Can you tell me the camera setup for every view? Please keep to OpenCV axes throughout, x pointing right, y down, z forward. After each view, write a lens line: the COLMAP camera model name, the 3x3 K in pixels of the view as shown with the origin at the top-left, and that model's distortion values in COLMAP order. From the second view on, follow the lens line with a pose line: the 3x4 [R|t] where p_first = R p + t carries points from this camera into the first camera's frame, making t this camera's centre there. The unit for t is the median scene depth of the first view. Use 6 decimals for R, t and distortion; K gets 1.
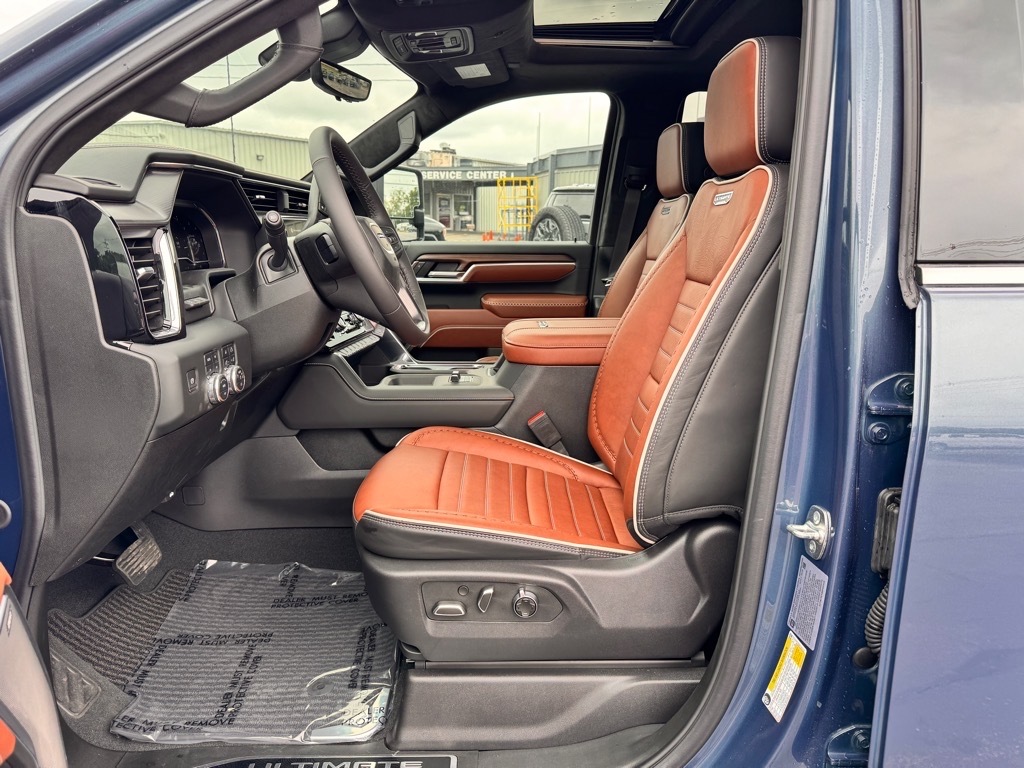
lens RADIAL K [[732.3, 0, 512.0], [0, 732.3, 384.0], [0, 0, 1]] dist [0.095054, -0.131673]
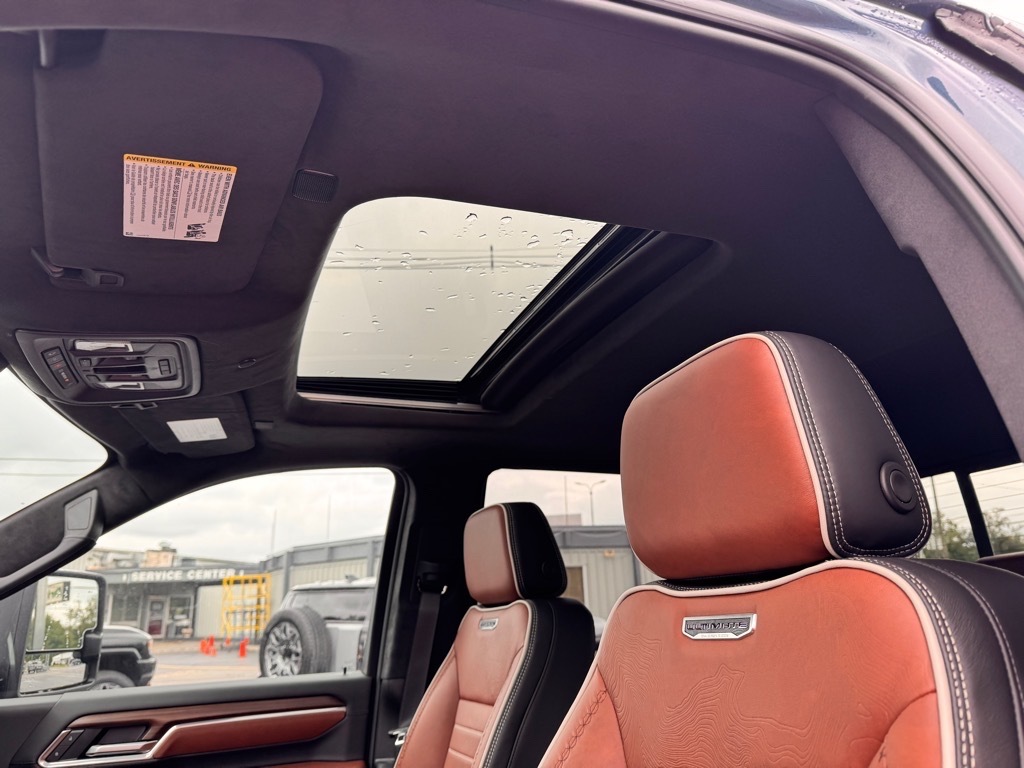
lens RADIAL K [[724.5, 0, 512.0], [0, 724.5, 401.4], [0, 0, 1]] dist [0.076913, -0.074423]
pose [[0.940393, 0.050639, 0.336299, -0.008180], [0.117145, 0.880108, -0.460095, -0.084767], [-0.319278, 0.472066, 0.821715, 0.279675]]
